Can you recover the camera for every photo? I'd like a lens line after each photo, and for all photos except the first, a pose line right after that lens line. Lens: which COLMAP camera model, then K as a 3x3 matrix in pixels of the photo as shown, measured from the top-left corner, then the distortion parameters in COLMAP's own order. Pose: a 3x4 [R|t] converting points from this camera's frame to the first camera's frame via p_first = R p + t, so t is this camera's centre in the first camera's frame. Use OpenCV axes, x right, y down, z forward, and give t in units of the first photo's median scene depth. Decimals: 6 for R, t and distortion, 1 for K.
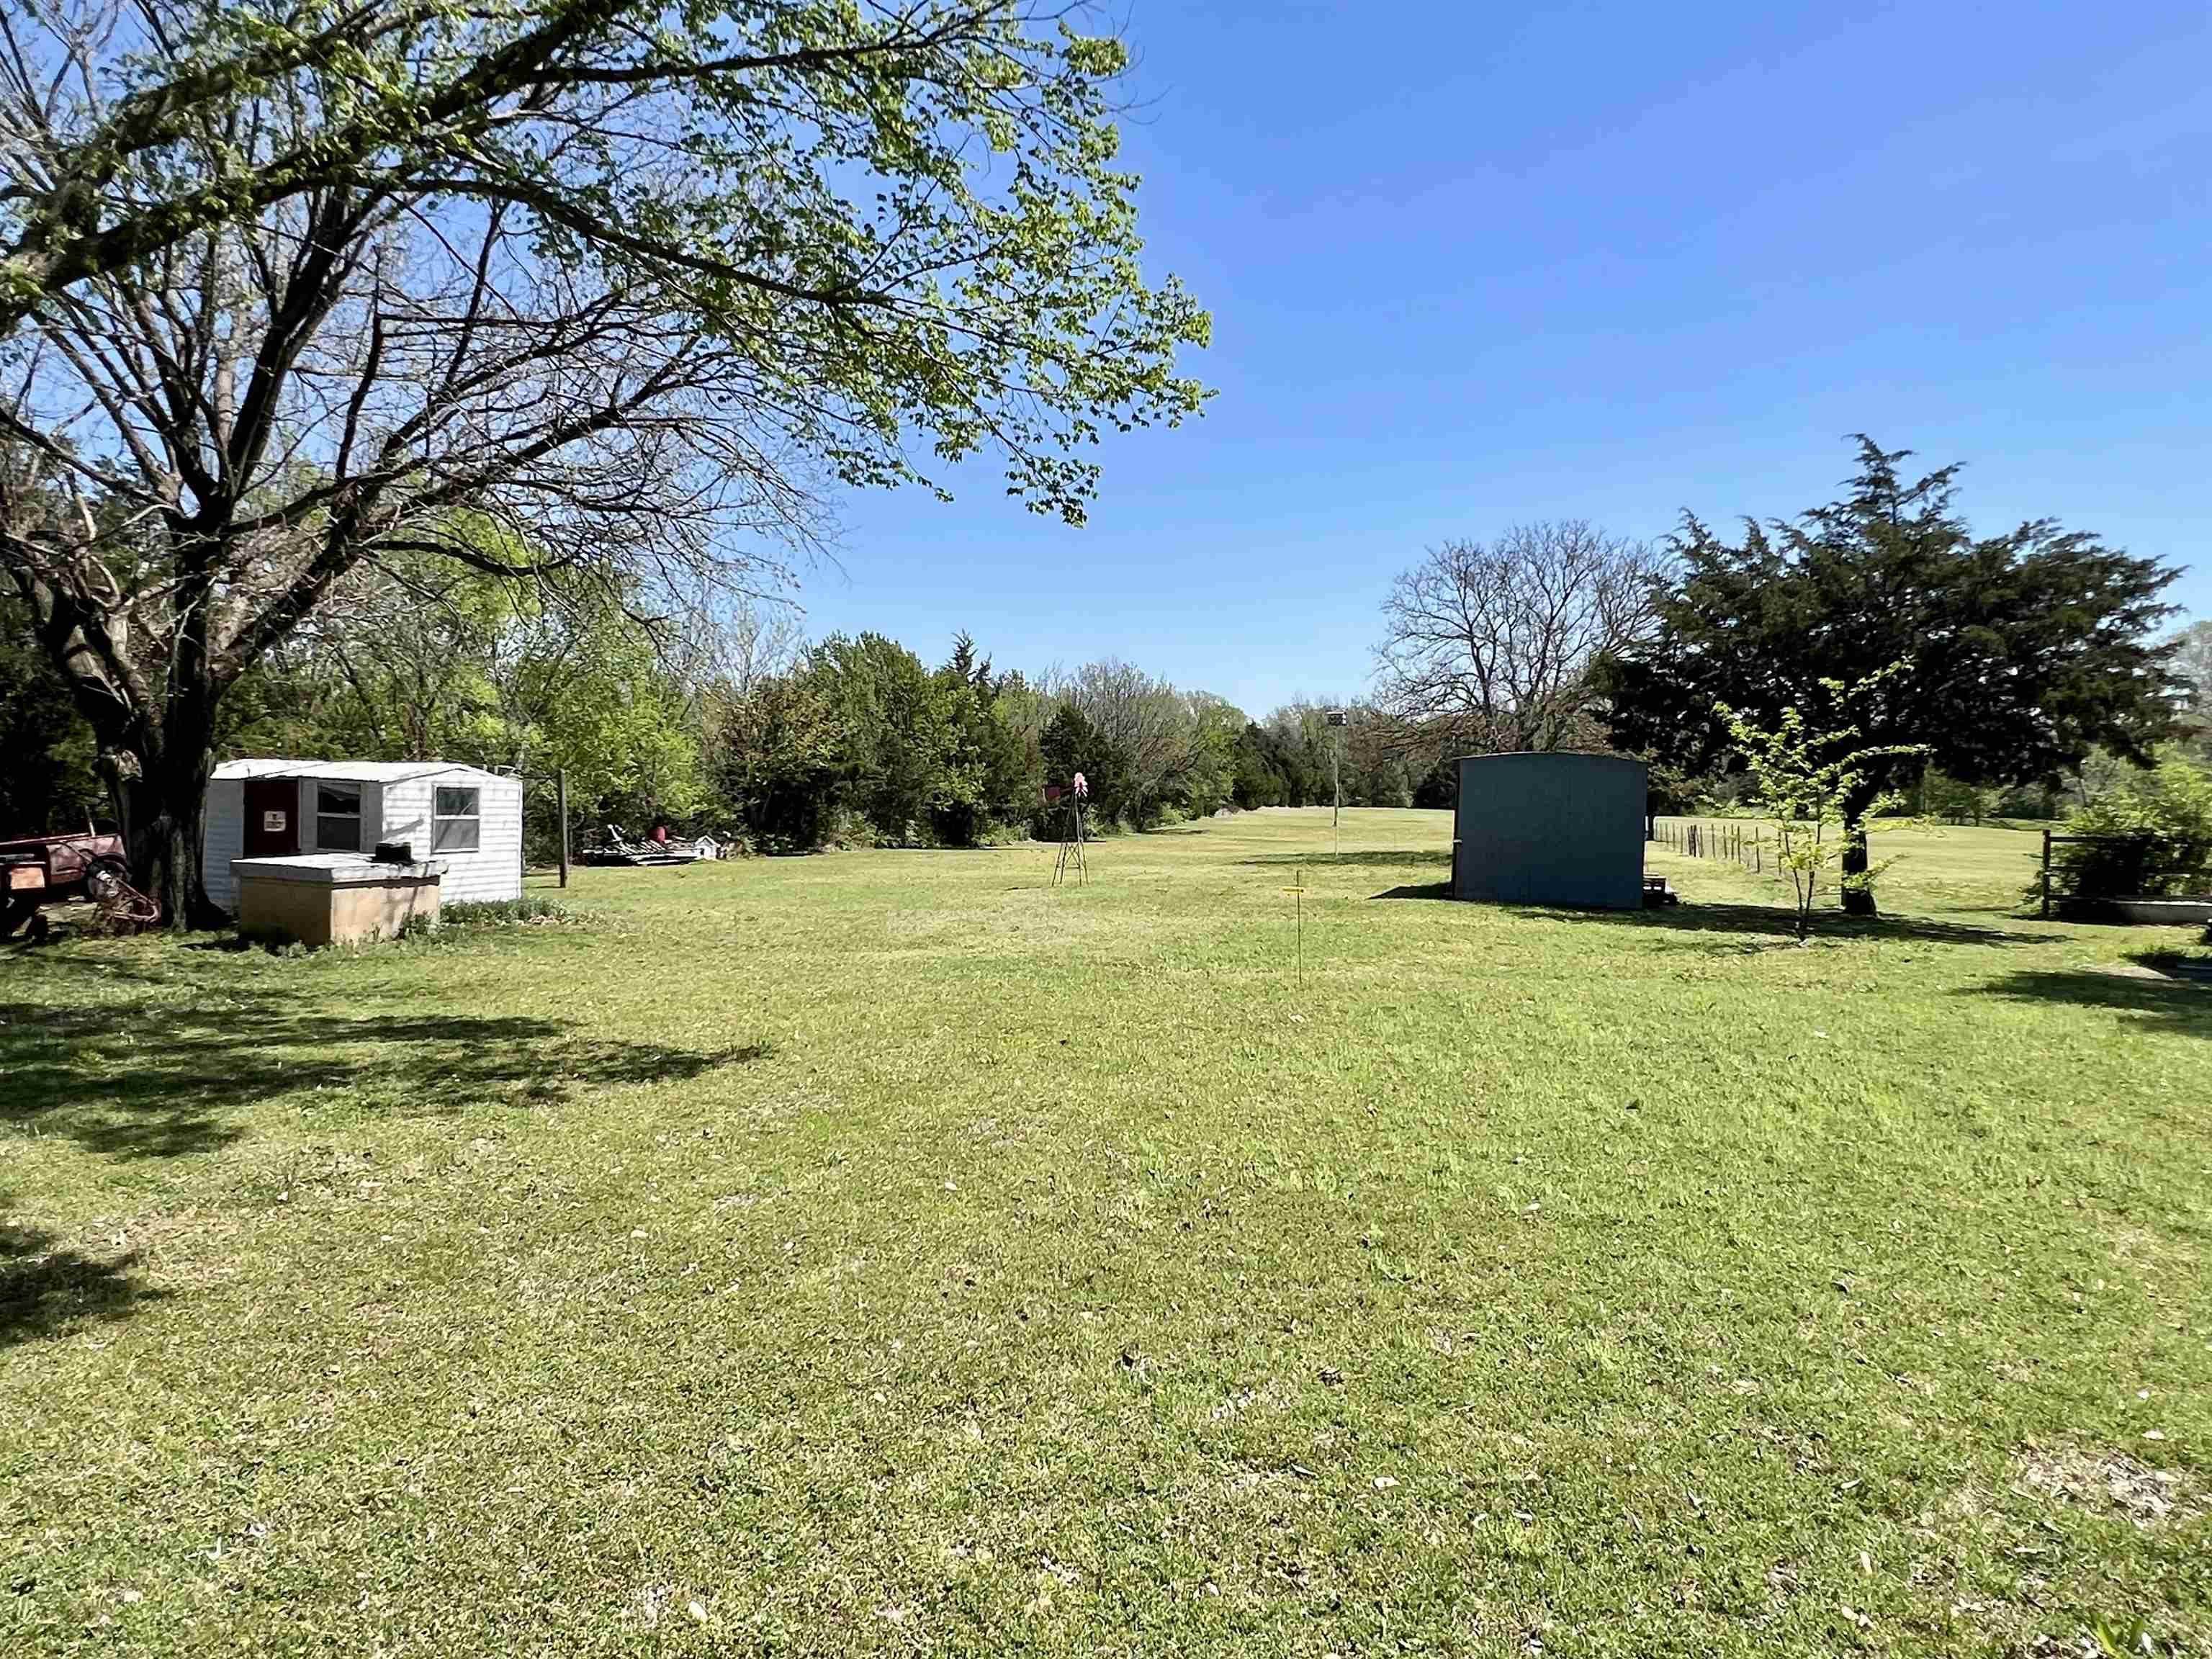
lens RADIAL K [[1408.1, 0, 1107.8], [0, 1408.1, 833.4], [0, 0, 1]] dist [-0.006496, -0.001276]
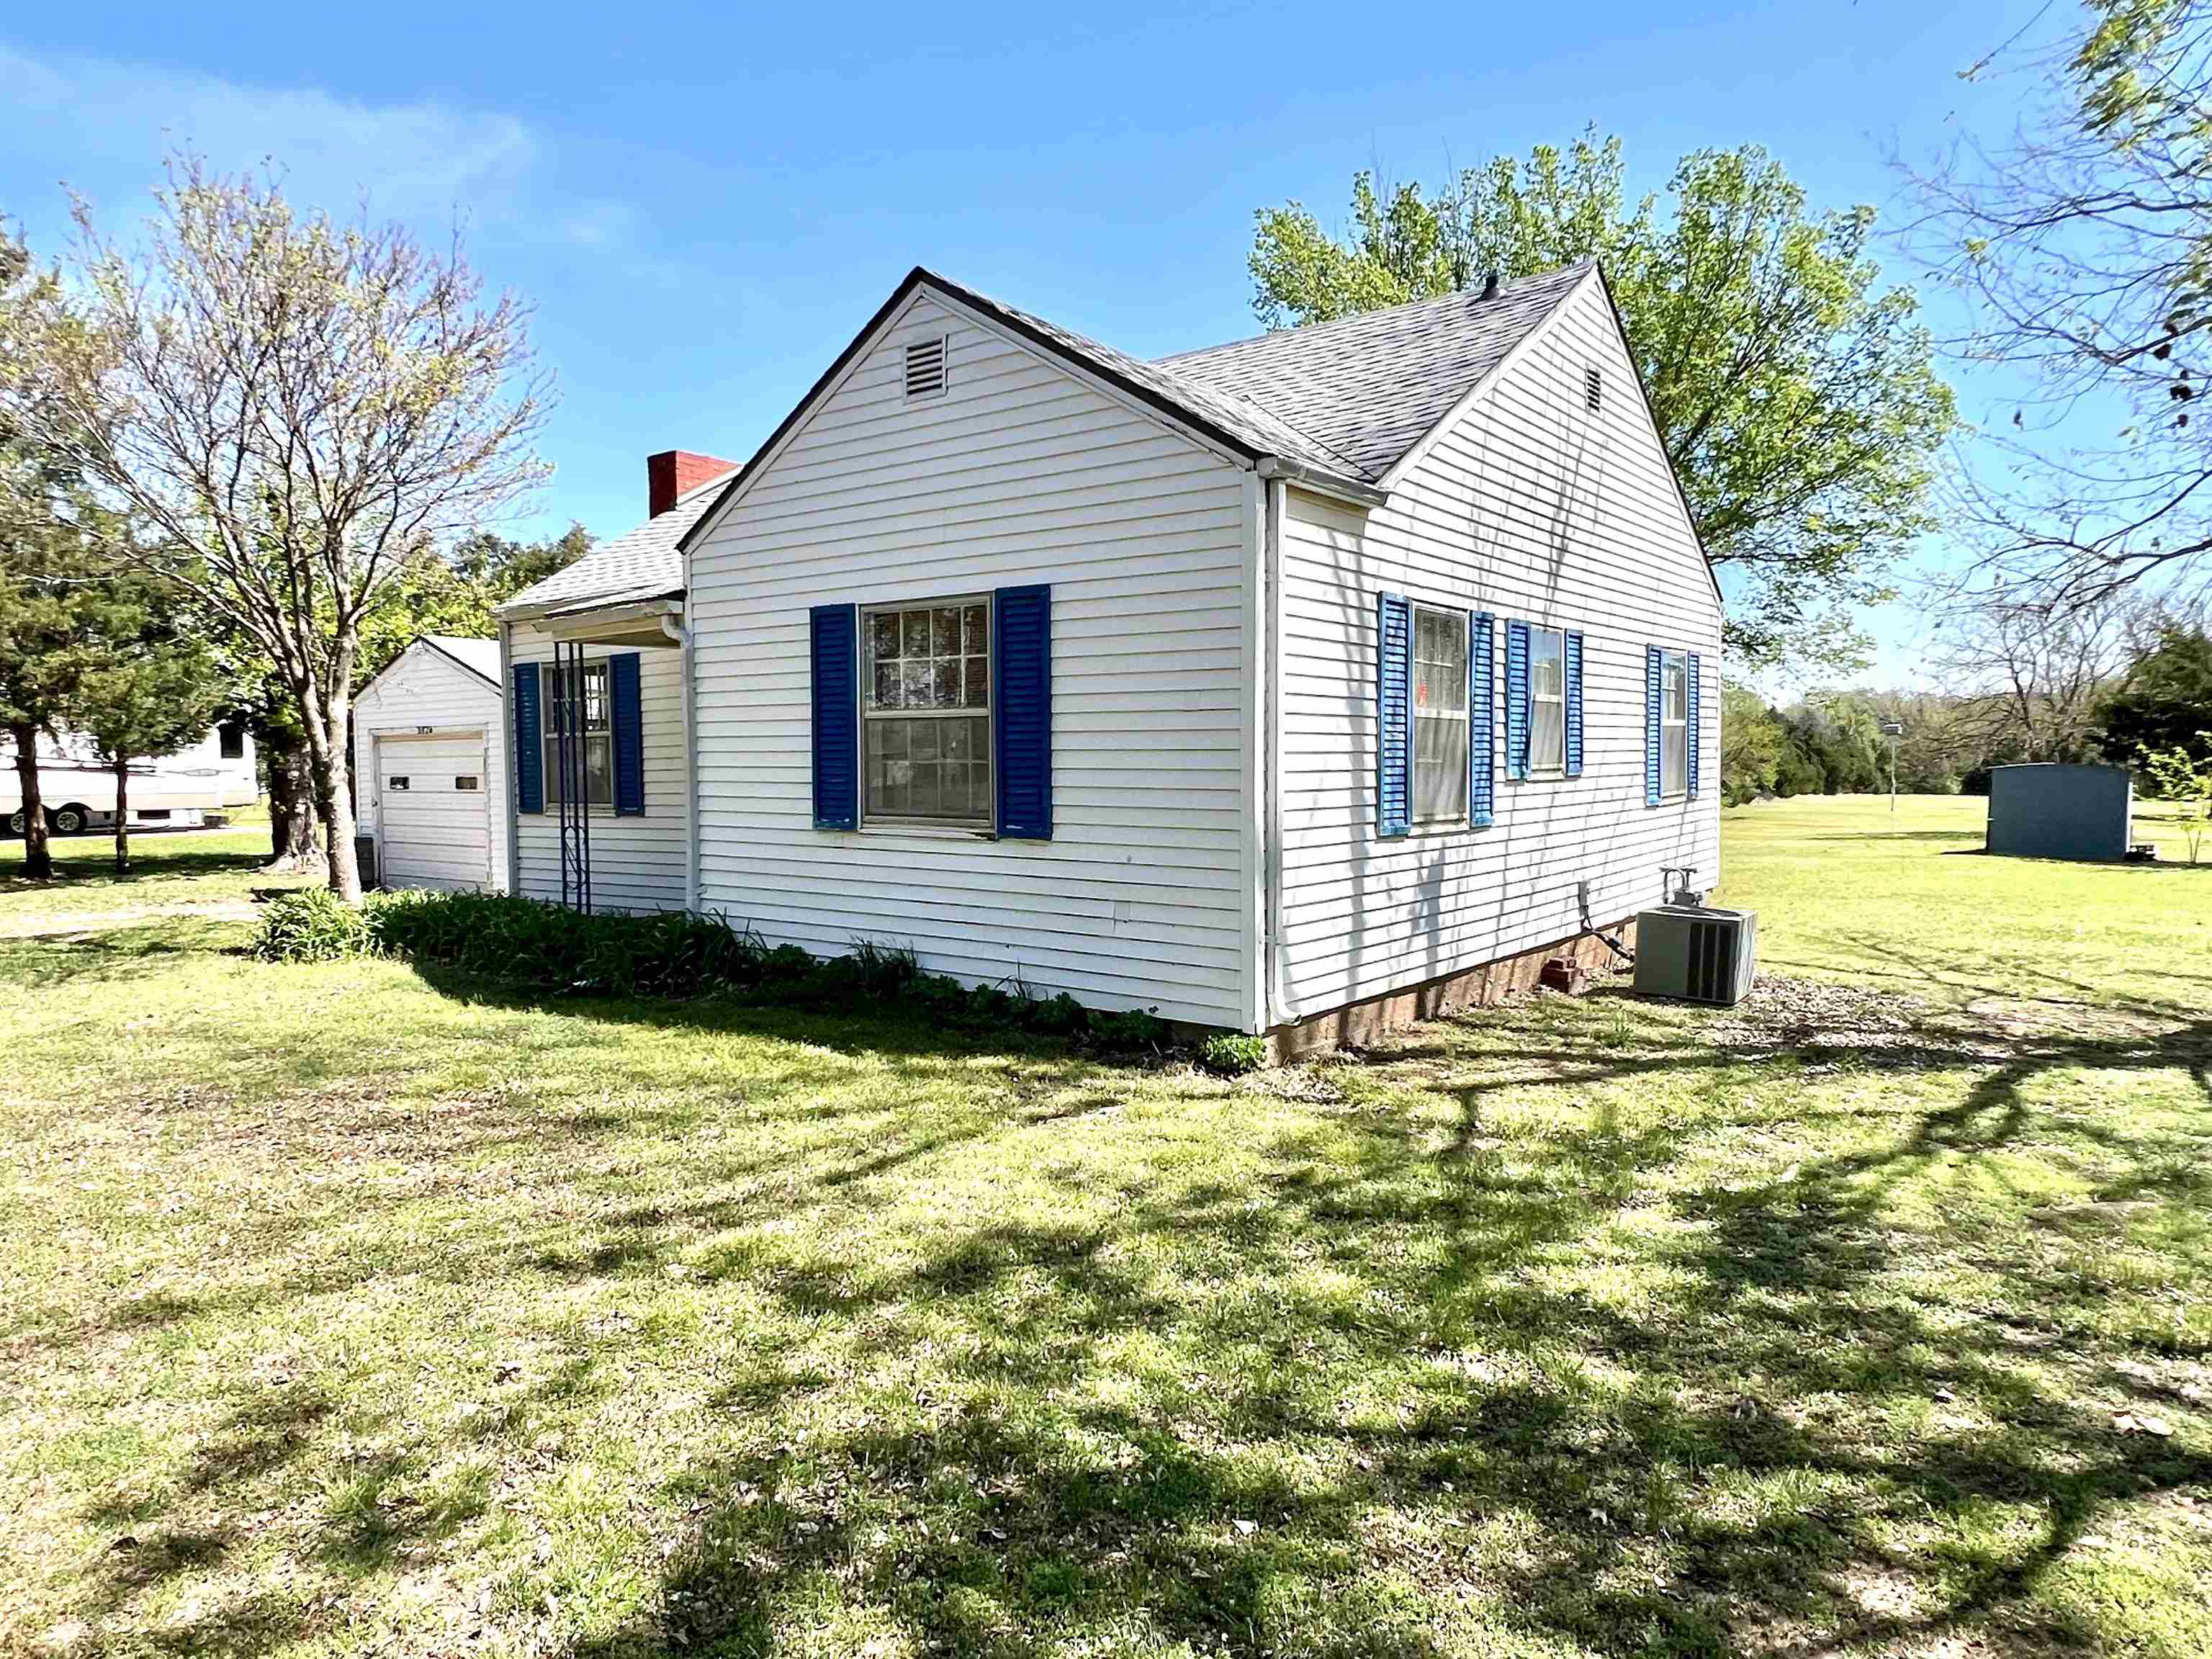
lens RADIAL K [[1408.1, 0, 1098.6], [0, 1408.1, 817.6], [0, 0, 1]] dist [-0.006496, -0.001276]
pose [[0.943690, 0.002802, -0.330819, -0.097185], [-0.003577, 0.999992, -0.001734, 0.005757], [0.330811, 0.002820, 0.943693, -0.454897]]
